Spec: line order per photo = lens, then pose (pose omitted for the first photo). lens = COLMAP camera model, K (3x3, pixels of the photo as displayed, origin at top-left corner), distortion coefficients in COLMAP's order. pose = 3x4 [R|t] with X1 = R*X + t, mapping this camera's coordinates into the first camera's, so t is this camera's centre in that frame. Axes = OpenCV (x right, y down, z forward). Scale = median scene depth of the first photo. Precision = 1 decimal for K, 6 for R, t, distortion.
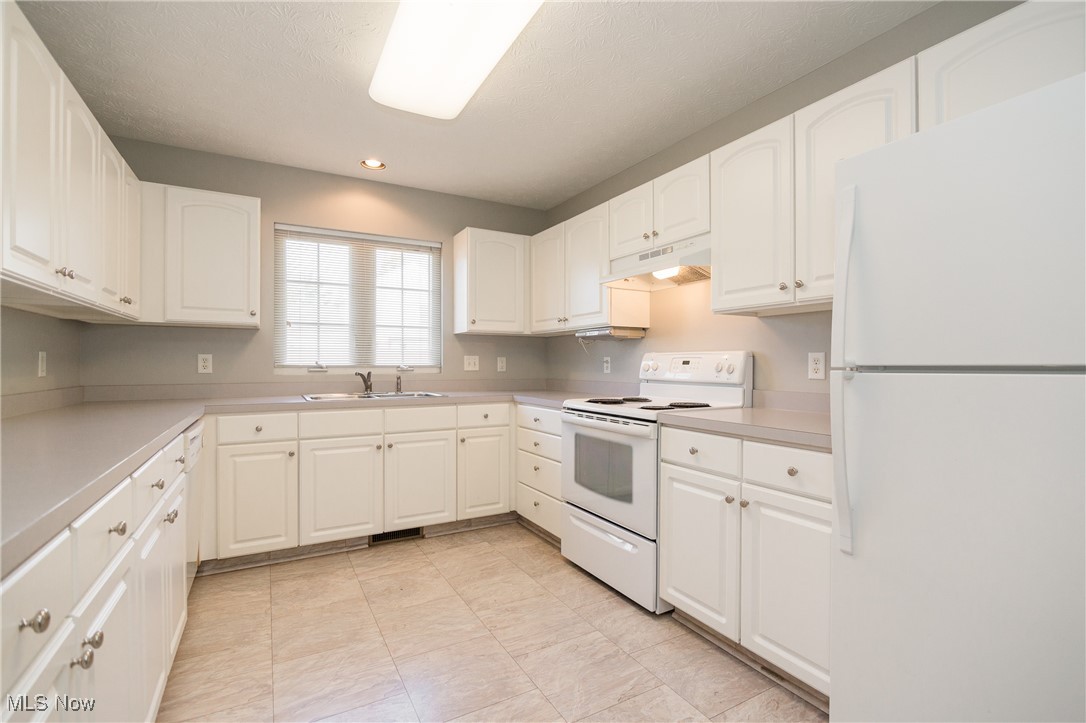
lens RADIAL K [[487.7, 0, 547.3], [0, 487.7, 363.4], [0, 0, 1]] dist [-0.011810, -0.000156]
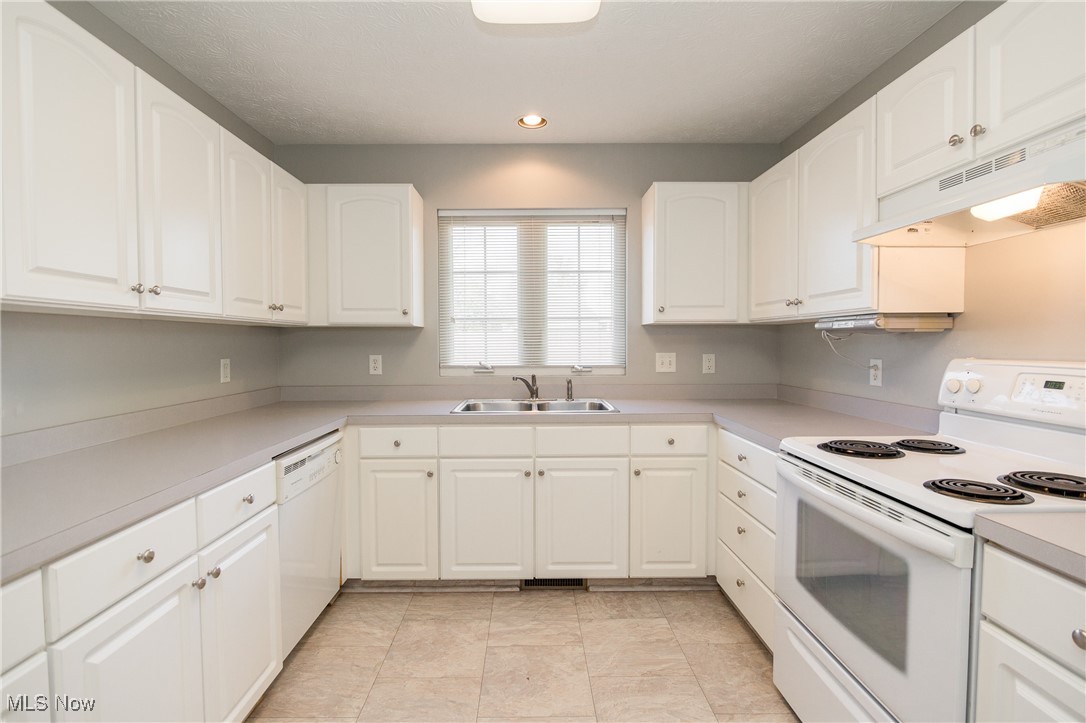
lens RADIAL K [[500.9, 0, 535.7], [0, 500.9, 356.8], [0, 0, 1]] dist [-0.010894, -0.000697]
pose [[0.871288, 0.010740, -0.490654, 0.064490], [0.005048, 0.999512, 0.030842, -0.042987], [0.490746, -0.029349, 0.870808, 0.272990]]
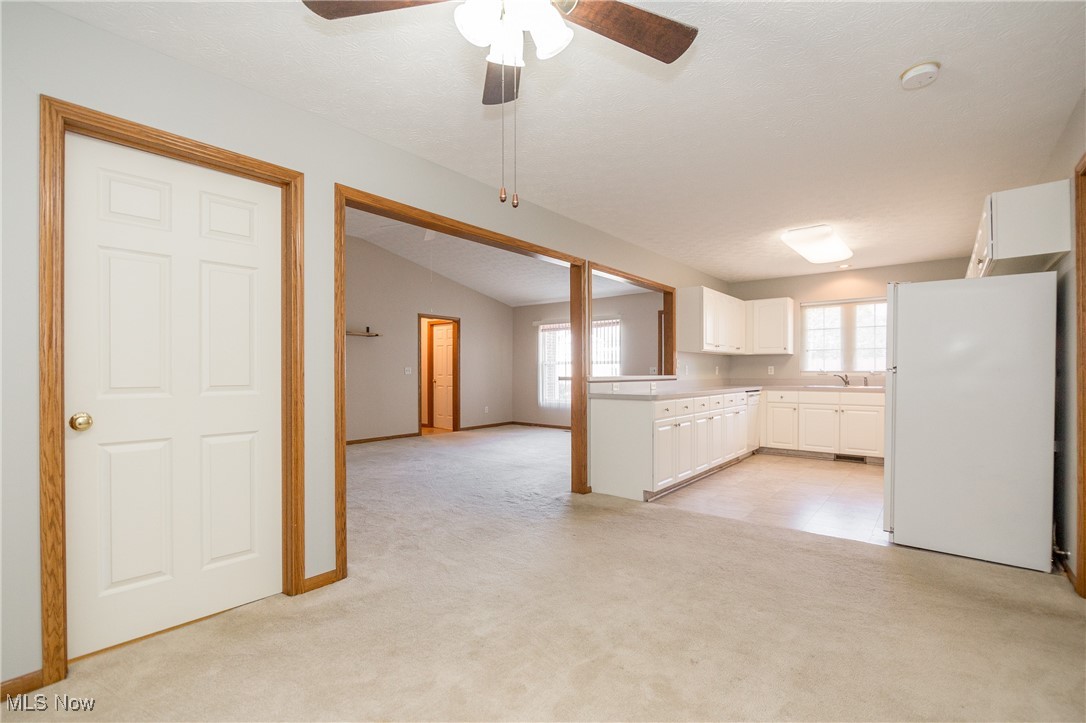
lens RADIAL K [[505.9, 0, 544.3], [0, 505.9, 373.2], [0, 0, 1]] dist [-0.000911, -0.000150]
pose [[0.368120, 0.001506, -0.929777, 1.099746], [0.001343, 0.999997, 0.002151, 0.007036], [0.929777, -0.002041, 0.368117, -0.862668]]
